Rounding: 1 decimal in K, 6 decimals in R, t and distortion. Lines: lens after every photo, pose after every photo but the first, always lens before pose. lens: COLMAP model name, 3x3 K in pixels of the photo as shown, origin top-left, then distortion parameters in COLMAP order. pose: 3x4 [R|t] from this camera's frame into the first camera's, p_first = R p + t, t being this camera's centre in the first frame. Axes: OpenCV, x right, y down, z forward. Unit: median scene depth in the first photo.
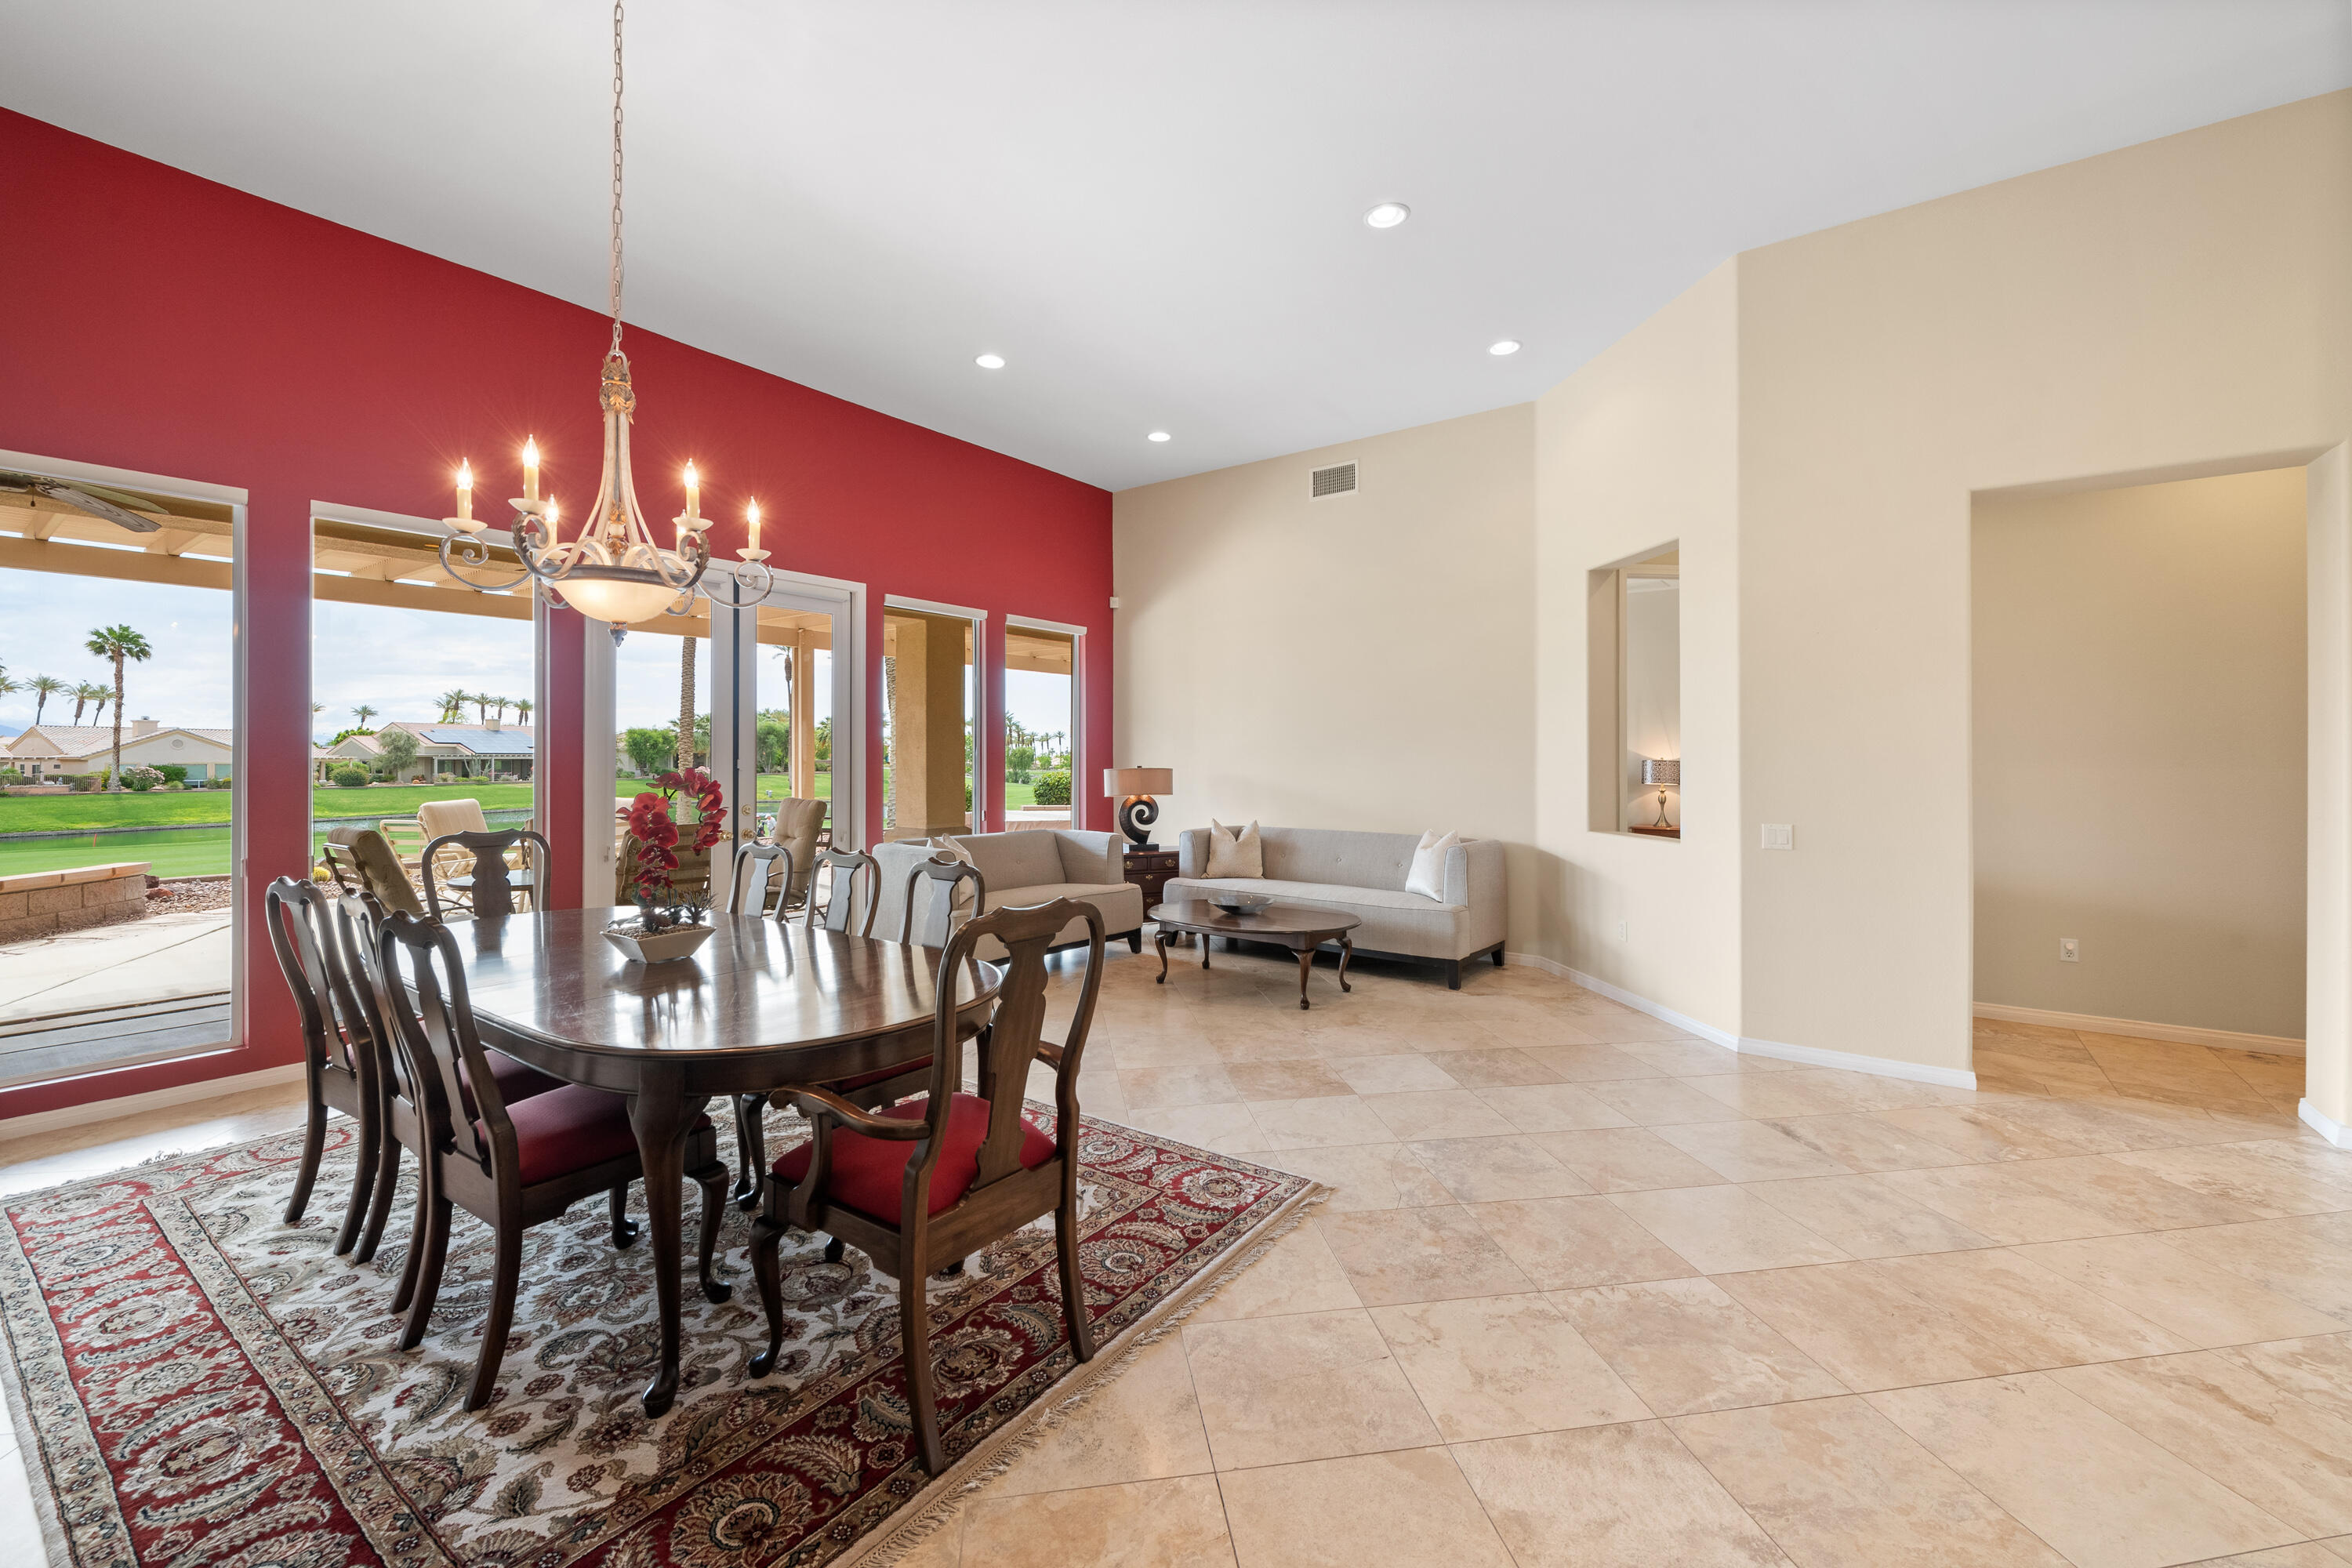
lens RADIAL K [[942.2, 0, 1189.8], [0, 942.2, 756.4], [0, 0, 1]] dist [0.003289, -0.003852]
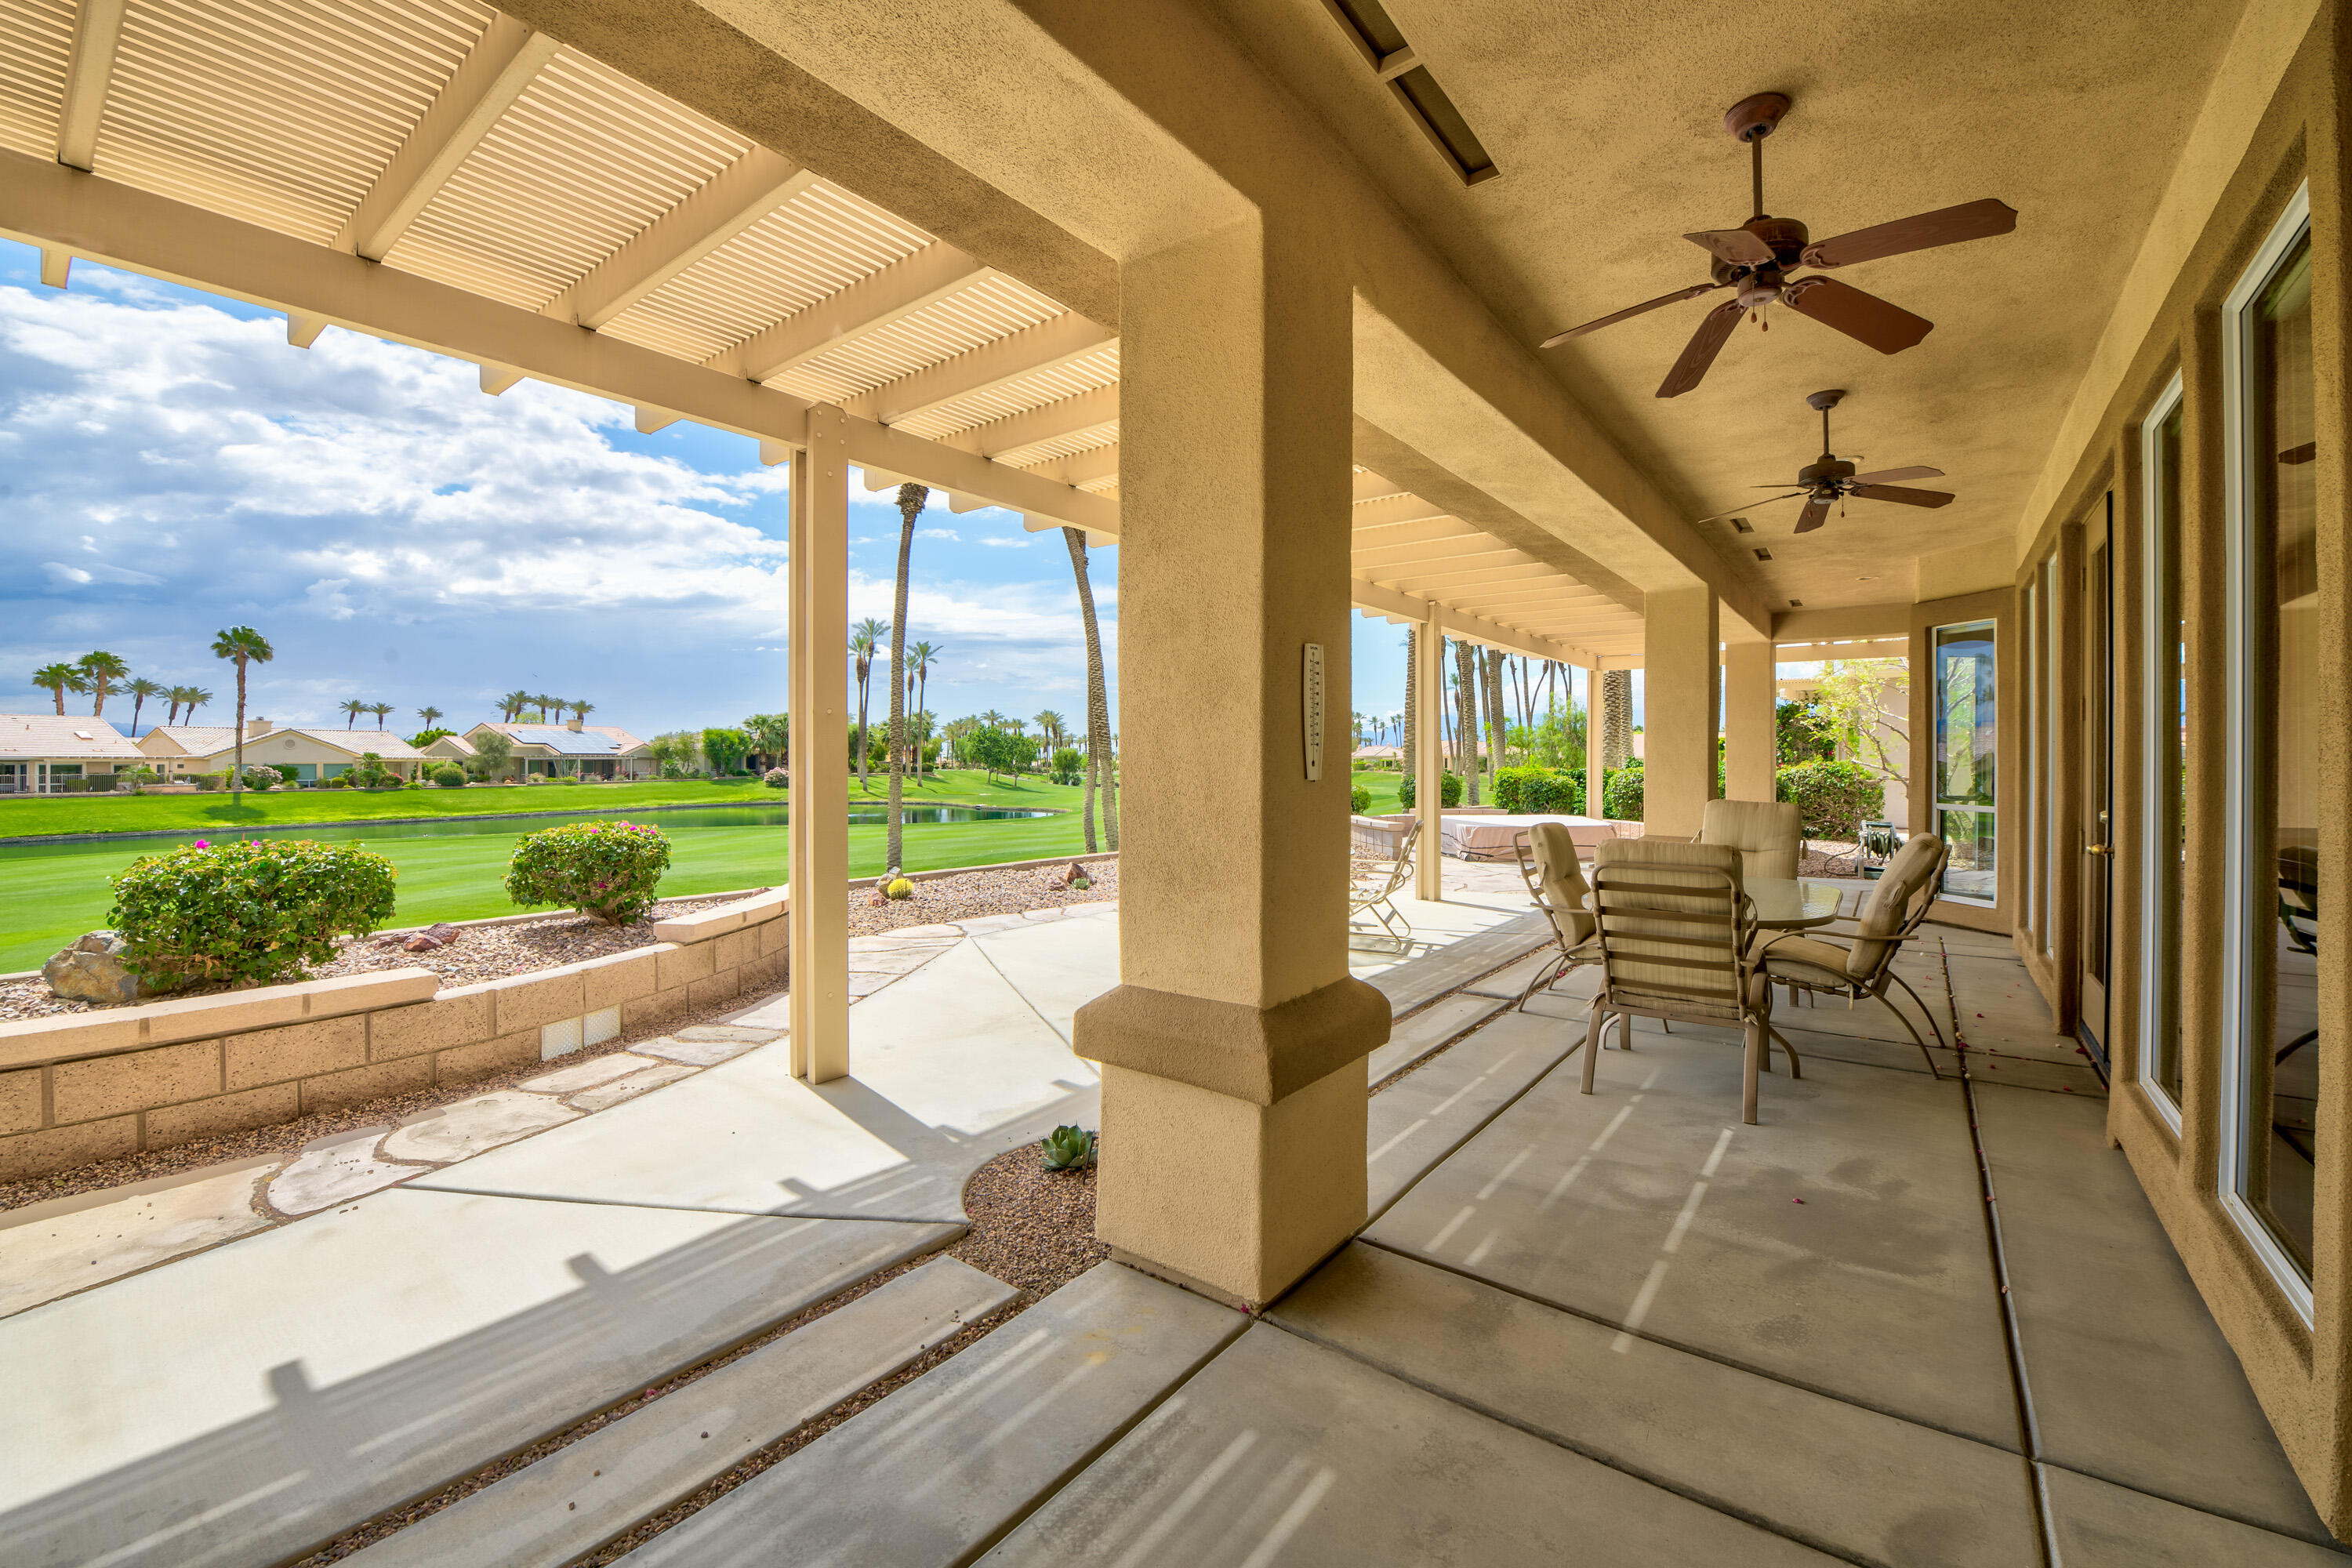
lens RADIAL K [[942.2, 0, 1169.8], [0, 942.2, 753.5], [0, 0, 1]] dist [0.003289, -0.003852]
pose [[0.999145, 0.001829, -0.041310, -0.918061], [-0.002038, 0.999985, -0.005007, 0.000185], [0.041300, 0.005087, 0.999134, 0.150389]]
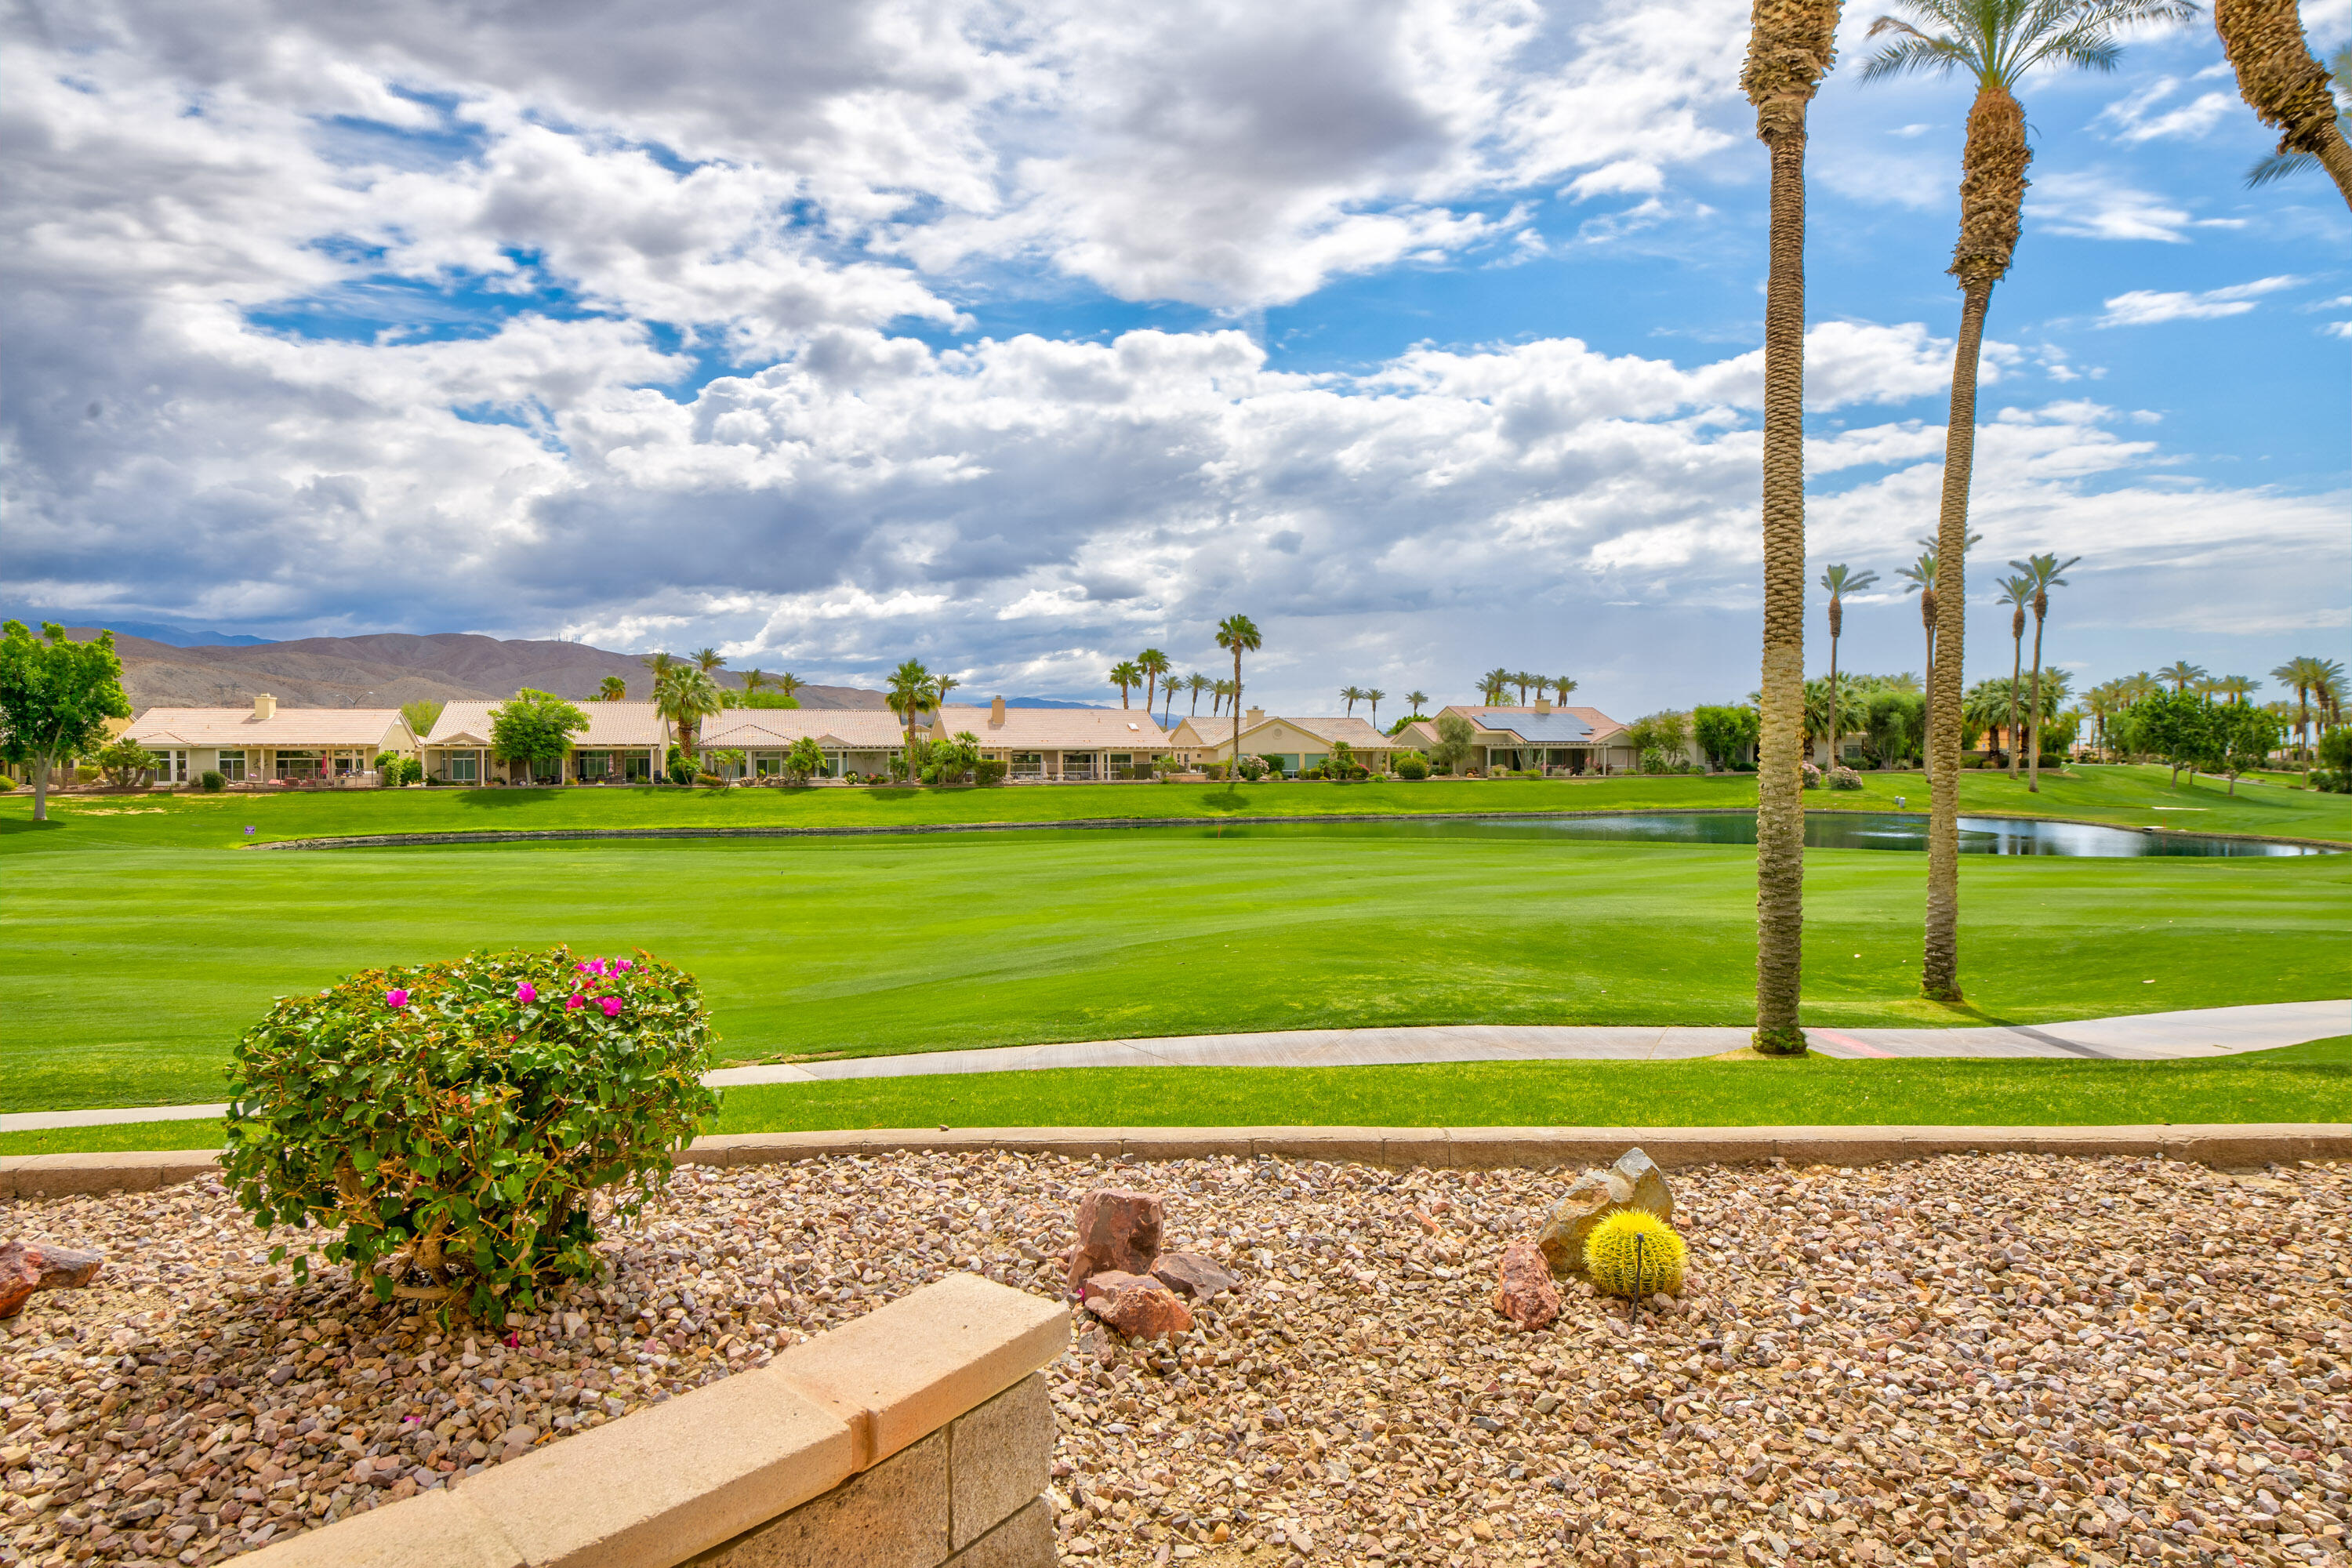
lens RADIAL K [[1288.8, 0, 1183.4], [0, 1288.8, 752.4], [0, 0, 1]] dist [-0.023400, 0.003258]
pose [[0.625663, 0.002033, -0.780091, -1.055080], [0.002053, 0.999989, 0.004252, 0.009969], [0.780091, -0.004262, 0.625652, 0.968177]]
